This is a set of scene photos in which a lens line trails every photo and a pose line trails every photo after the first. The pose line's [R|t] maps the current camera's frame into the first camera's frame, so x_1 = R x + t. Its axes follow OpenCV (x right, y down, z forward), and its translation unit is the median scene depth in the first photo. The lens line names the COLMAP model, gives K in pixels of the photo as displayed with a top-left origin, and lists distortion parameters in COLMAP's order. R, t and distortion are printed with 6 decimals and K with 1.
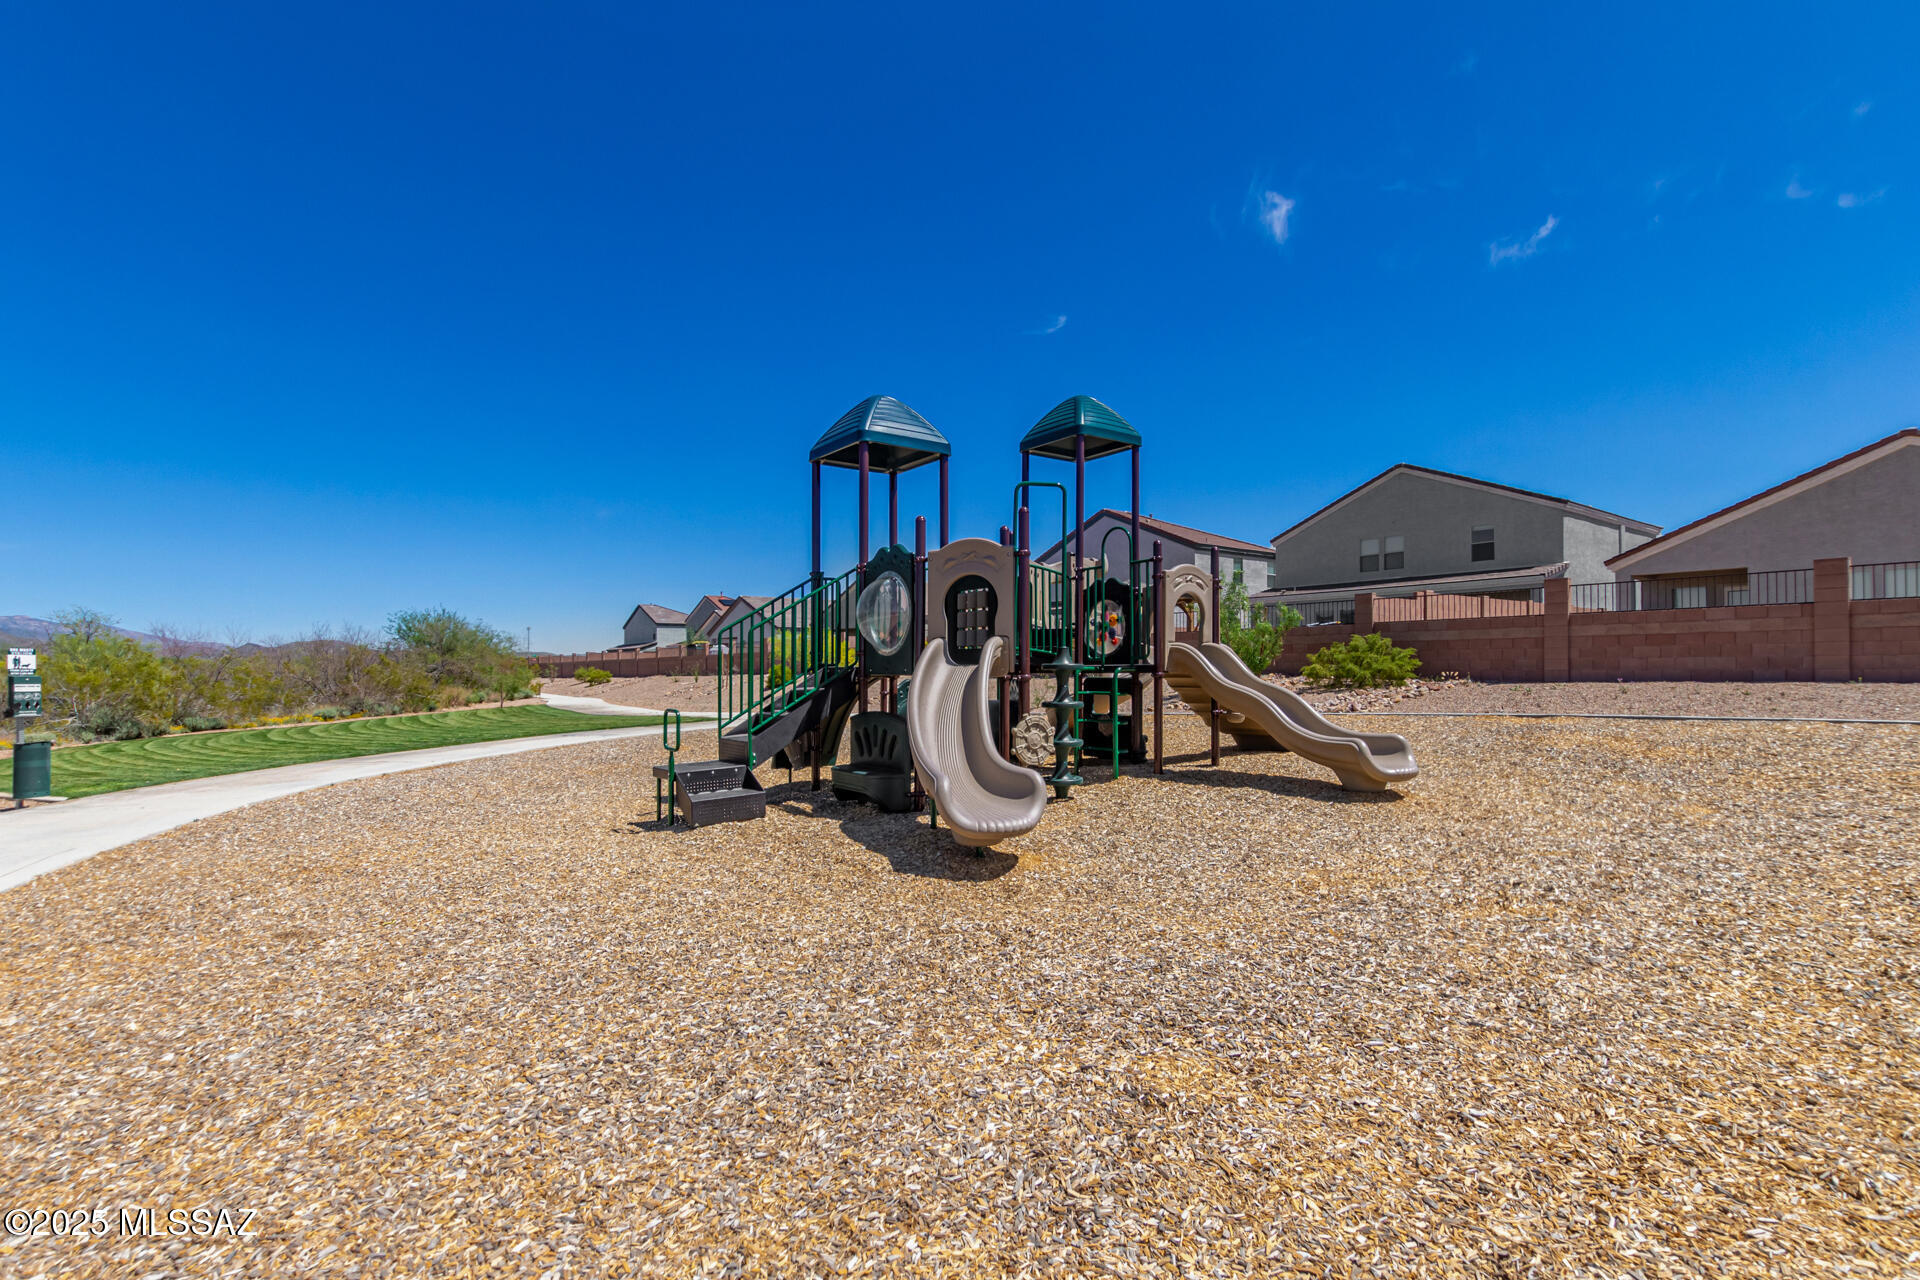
lens RADIAL K [[906.7, 0, 958.8], [0, 906.7, 638.5], [0, 0, 1]] dist [0.013087, -0.000919]
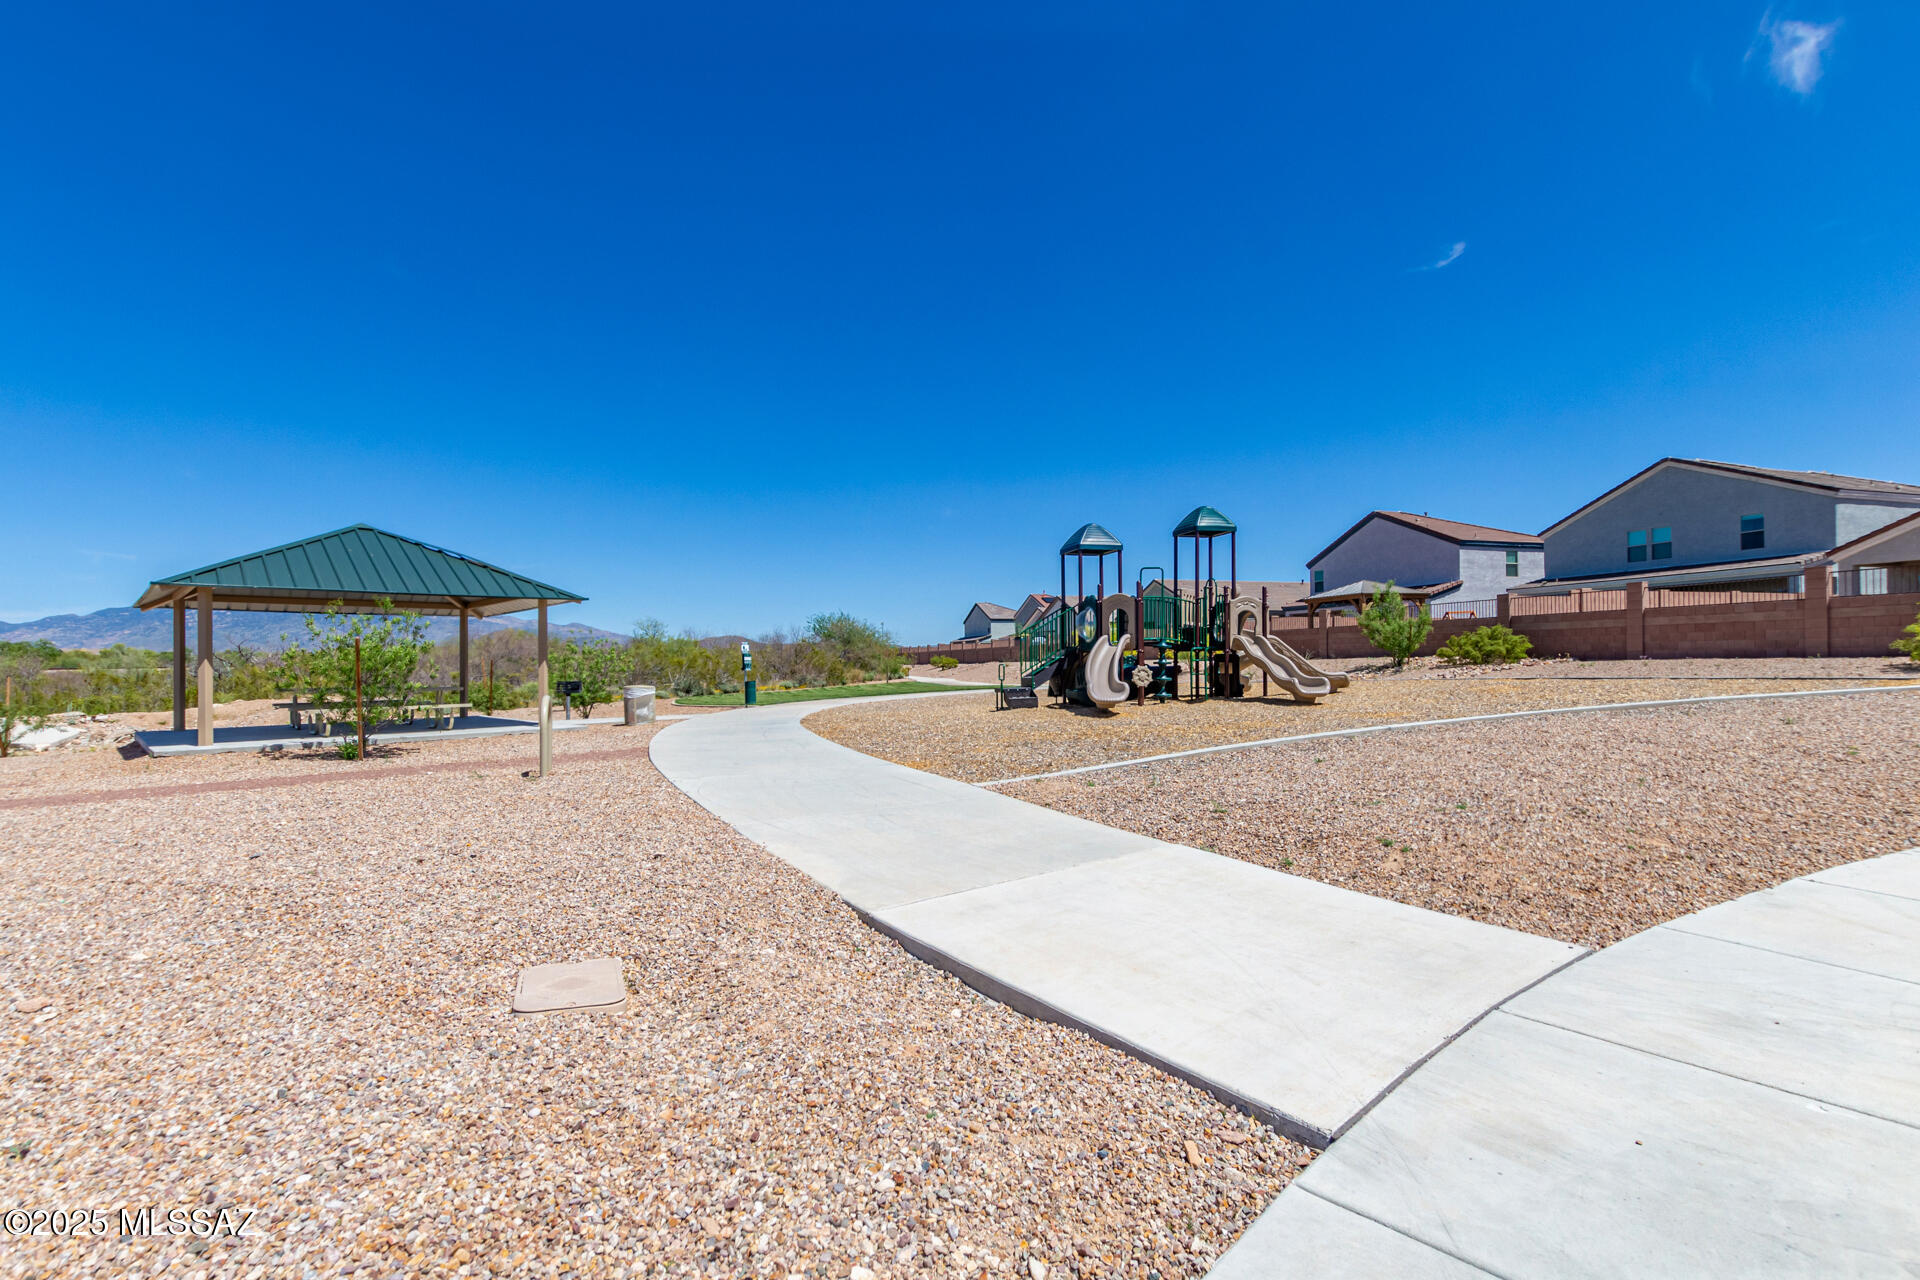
lens RADIAL K [[906.7, 0, 961.9], [0, 906.7, 674.3], [0, 0, 1]] dist [0.013087, -0.000919]
pose [[0.938441, 0.005316, -0.345400, 0.219877], [0.011811, 0.998803, 0.047464, -0.007099], [0.345238, -0.048622, 0.937255, -0.683581]]
